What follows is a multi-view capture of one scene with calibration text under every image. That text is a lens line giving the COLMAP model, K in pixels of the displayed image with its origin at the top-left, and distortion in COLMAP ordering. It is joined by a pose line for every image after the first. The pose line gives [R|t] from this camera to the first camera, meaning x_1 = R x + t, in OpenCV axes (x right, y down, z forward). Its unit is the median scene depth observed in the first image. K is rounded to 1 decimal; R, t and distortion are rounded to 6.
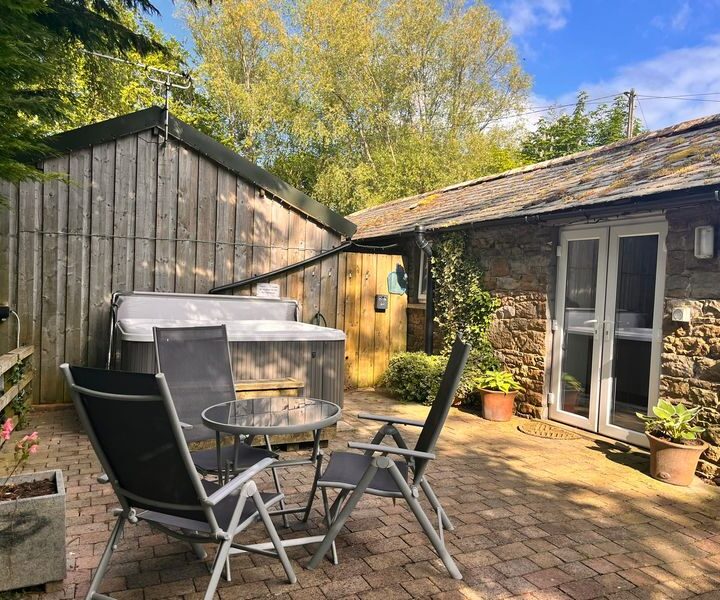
lens RADIAL K [[592.1, 0, 354.7], [0, 592.1, 318.8], [0, 0, 1]] dist [0.055085, -0.062312]
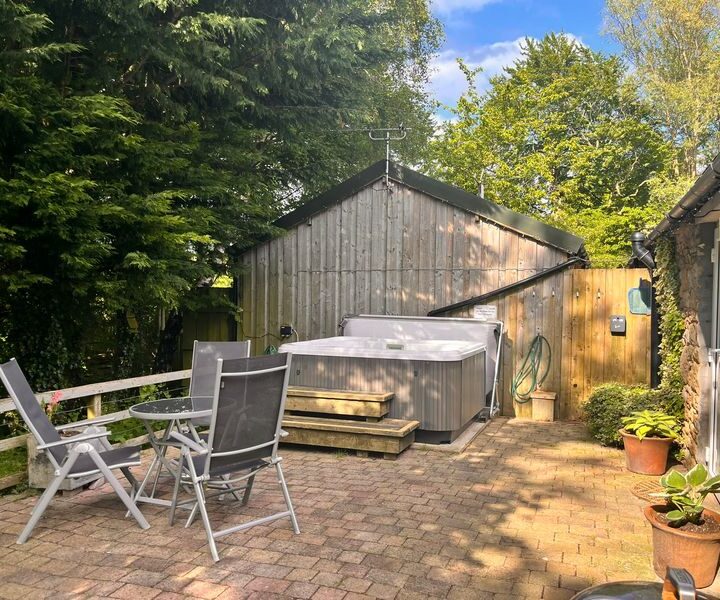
lens RADIAL K [[592.1, 0, 354.7], [0, 592.1, 318.8], [0, 0, 1]] dist [0.055085, -0.062312]
pose [[0.706554, -0.003942, -0.707648, 0.444791], [-0.021290, 0.999413, -0.026824, -0.004736], [0.707338, 0.034018, 0.706056, 0.130052]]
